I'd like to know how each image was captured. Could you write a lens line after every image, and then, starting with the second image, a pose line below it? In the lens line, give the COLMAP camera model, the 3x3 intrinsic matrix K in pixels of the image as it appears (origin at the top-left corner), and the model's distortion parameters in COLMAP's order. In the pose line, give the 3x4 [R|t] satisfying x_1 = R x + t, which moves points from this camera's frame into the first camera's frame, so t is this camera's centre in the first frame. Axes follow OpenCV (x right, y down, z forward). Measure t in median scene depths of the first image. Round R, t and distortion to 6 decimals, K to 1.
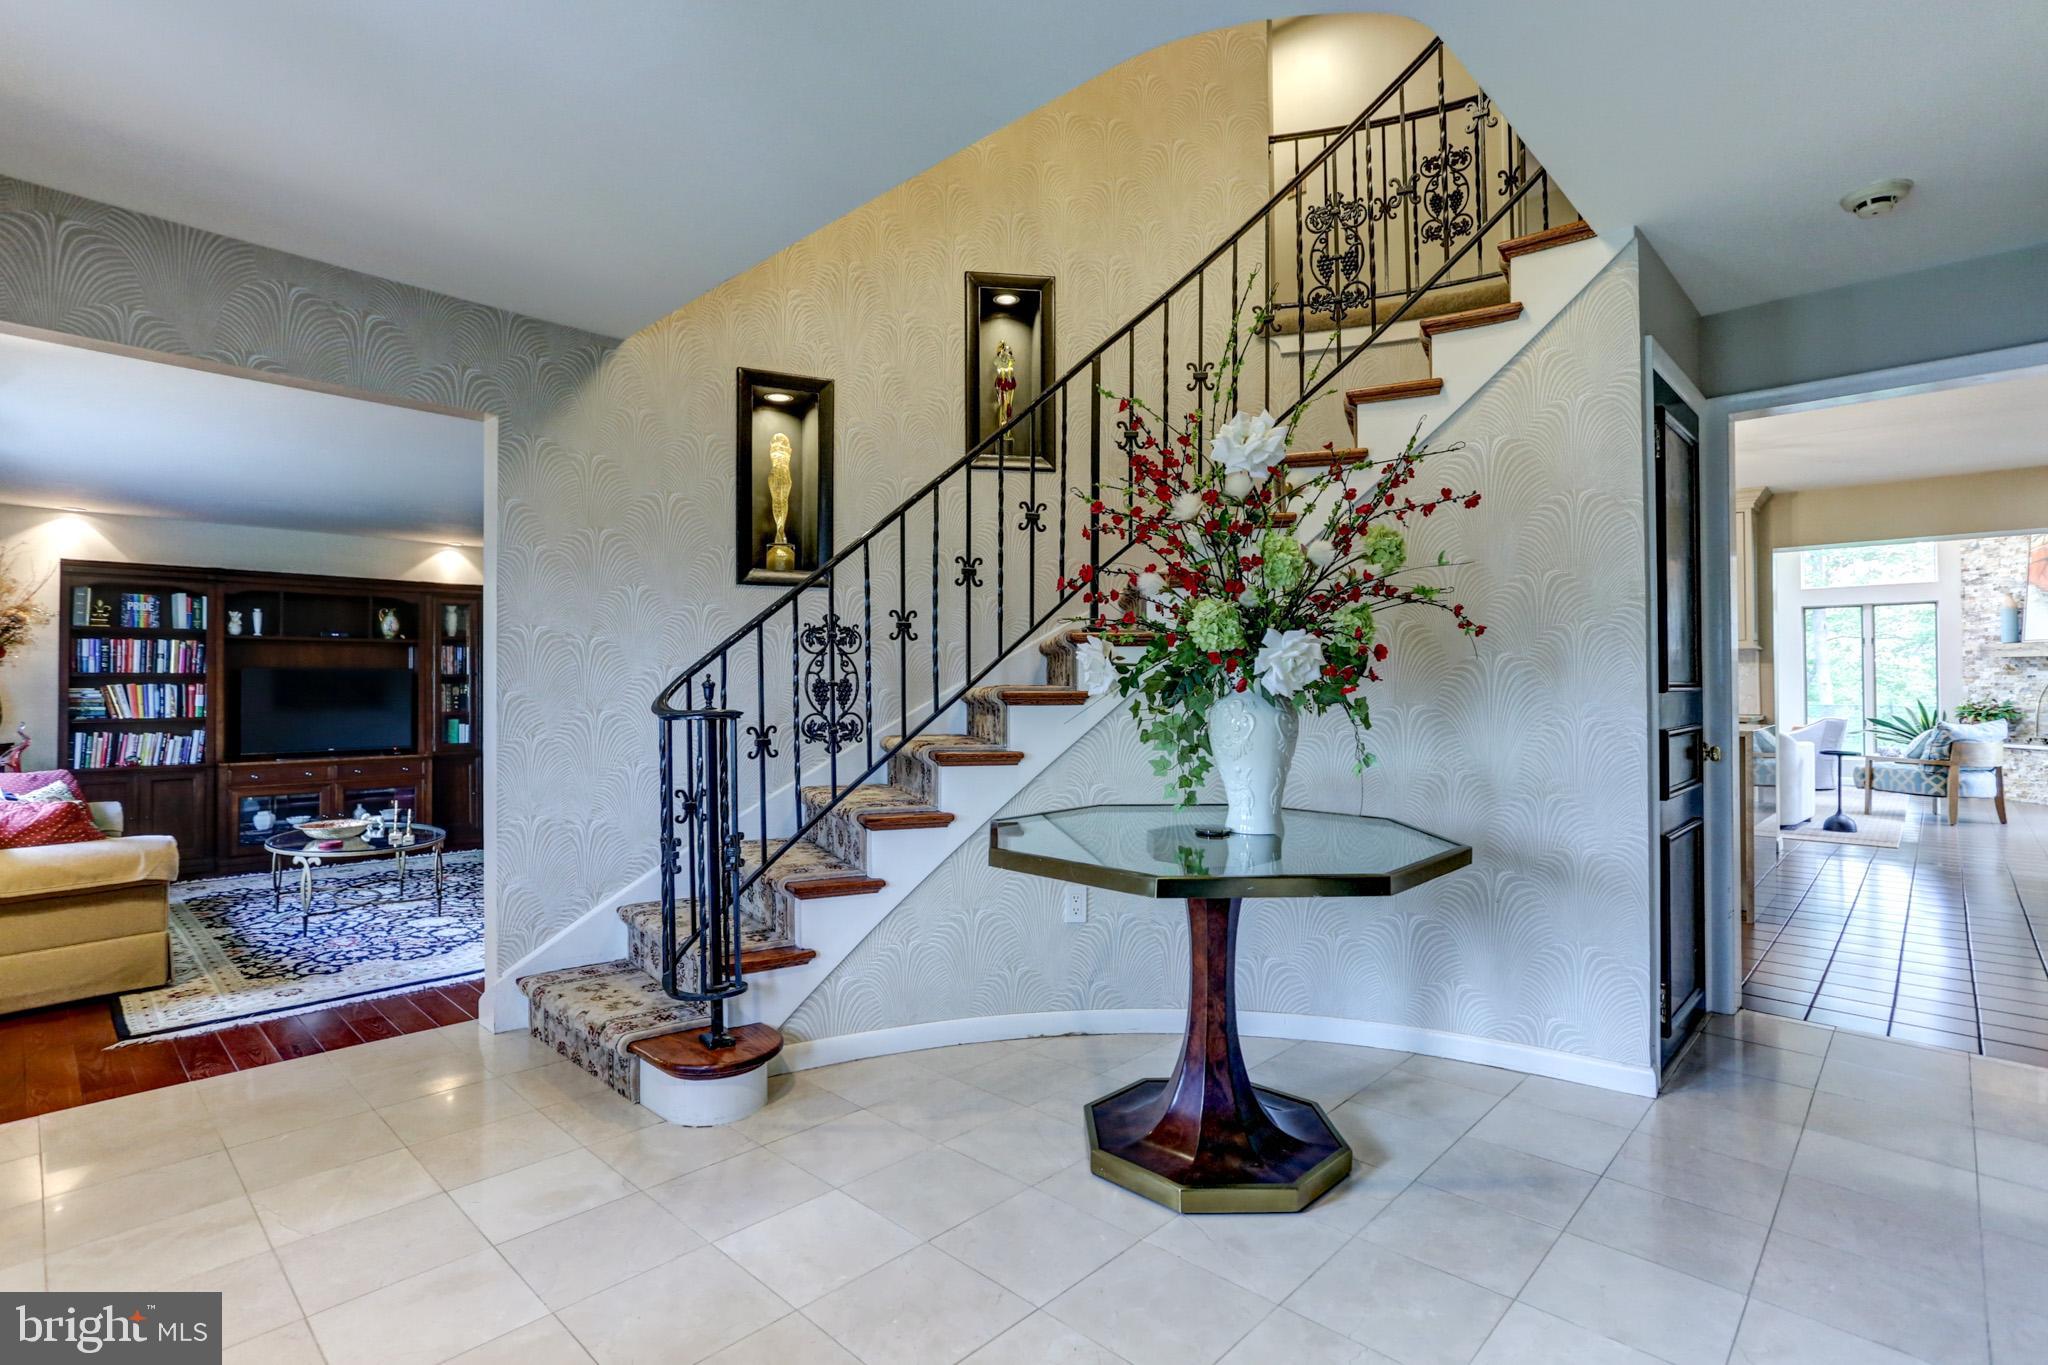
lens RADIAL K [[985.2, 0, 1010.1], [0, 985.2, 671.4], [0, 0, 1]] dist [-0.027045, 0.010305]
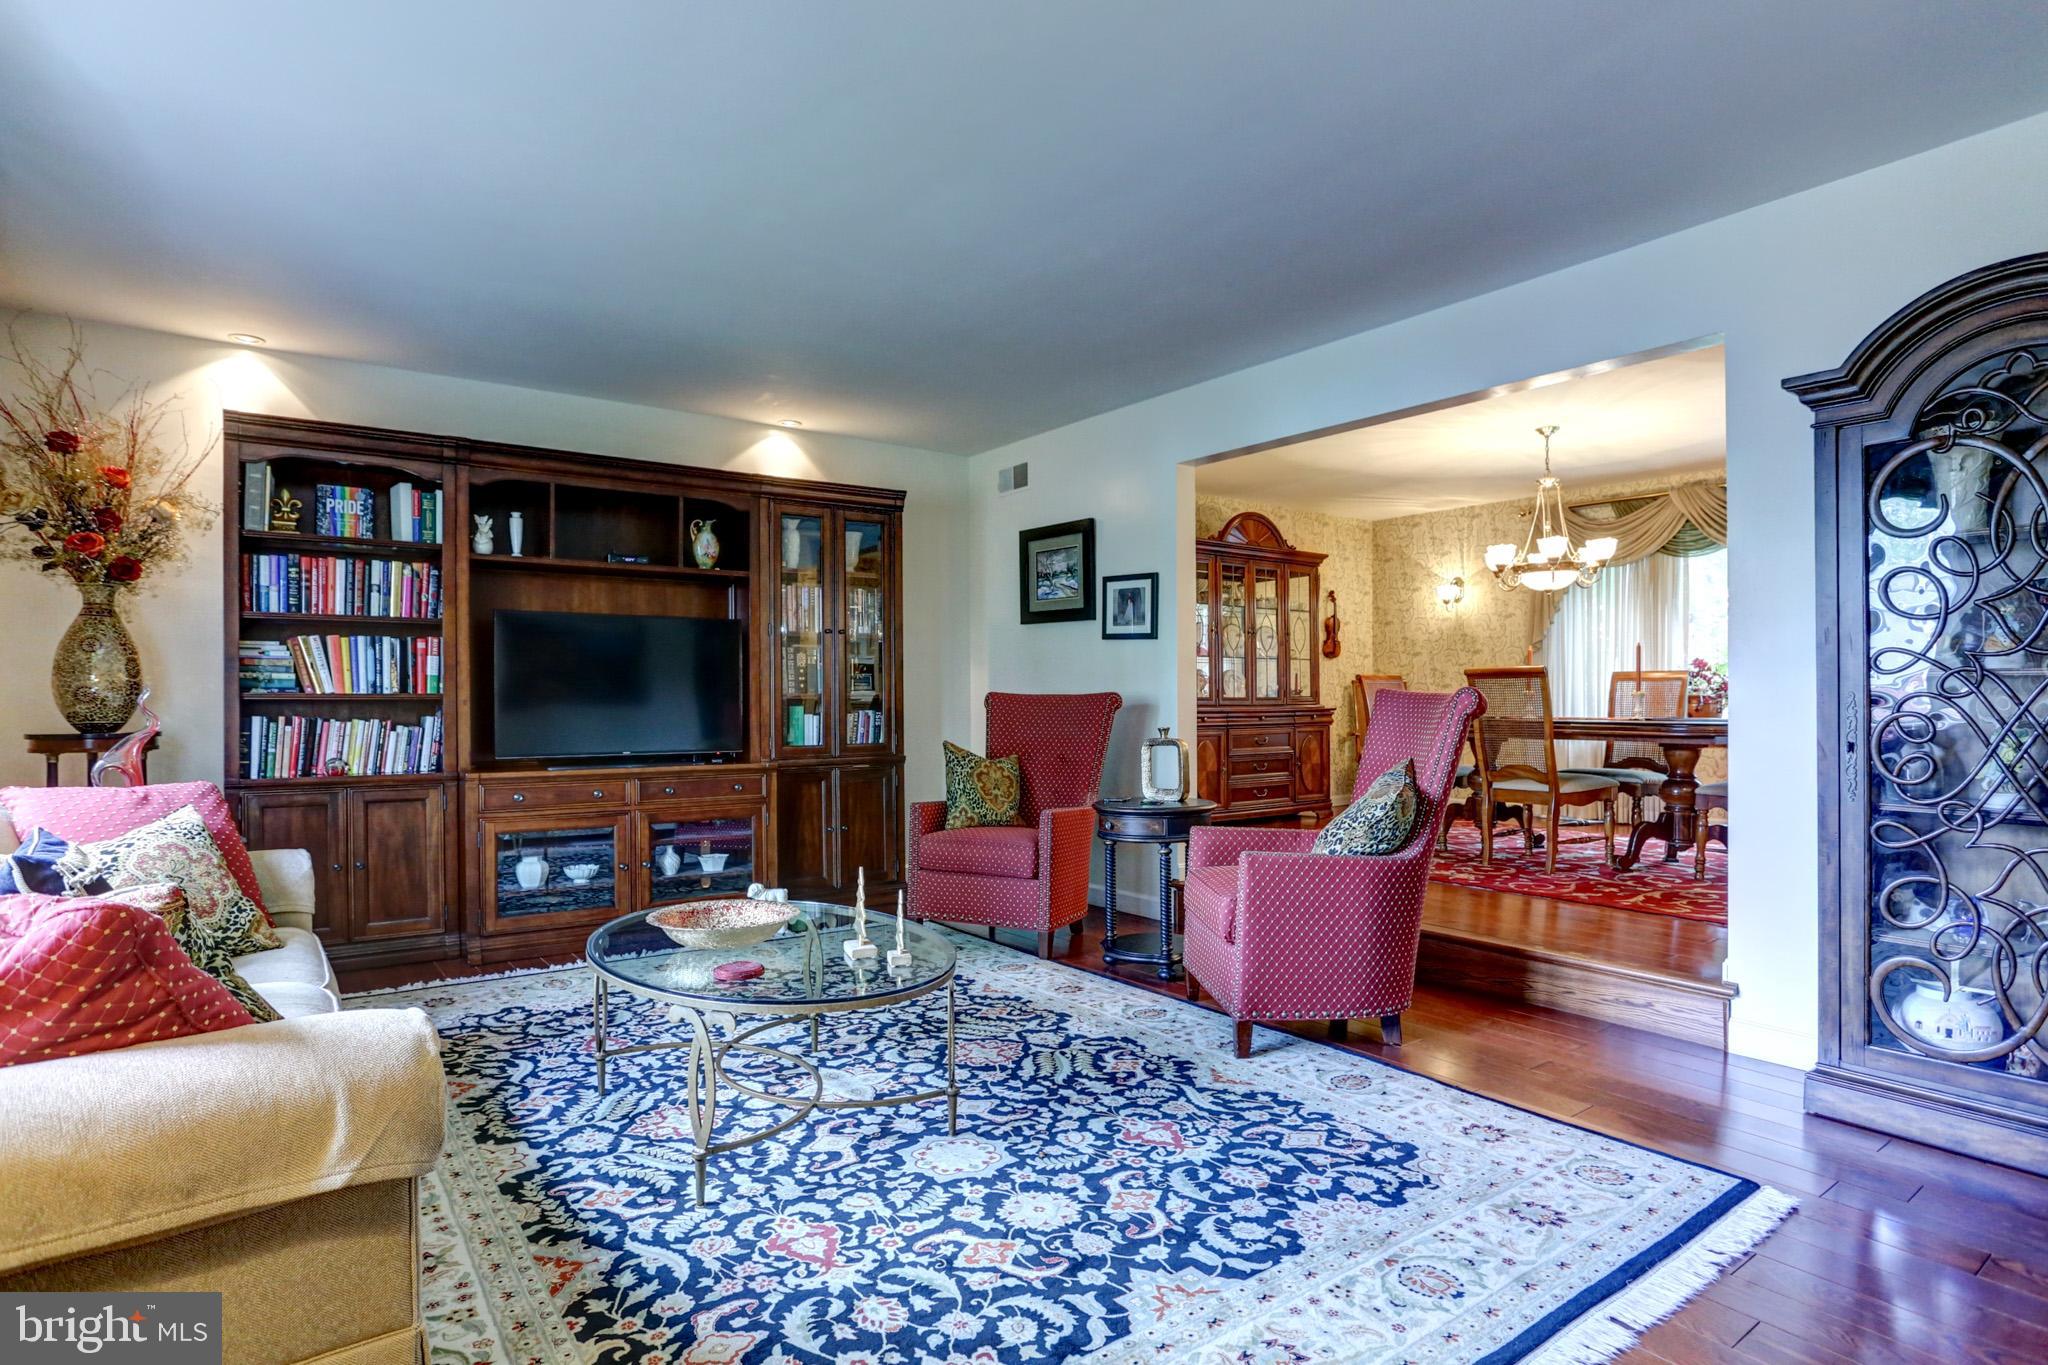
lens RADIAL K [[1066.1, 0, 980.9], [0, 1066.1, 710.2], [0, 0, 1]] dist [-0.042043, 0.002154]
pose [[0.981124, 0.004018, -0.193335, -0.391935], [0.000799, 0.999691, 0.024830, 0.041891], [0.193376, -0.024516, 0.980818, 0.445091]]
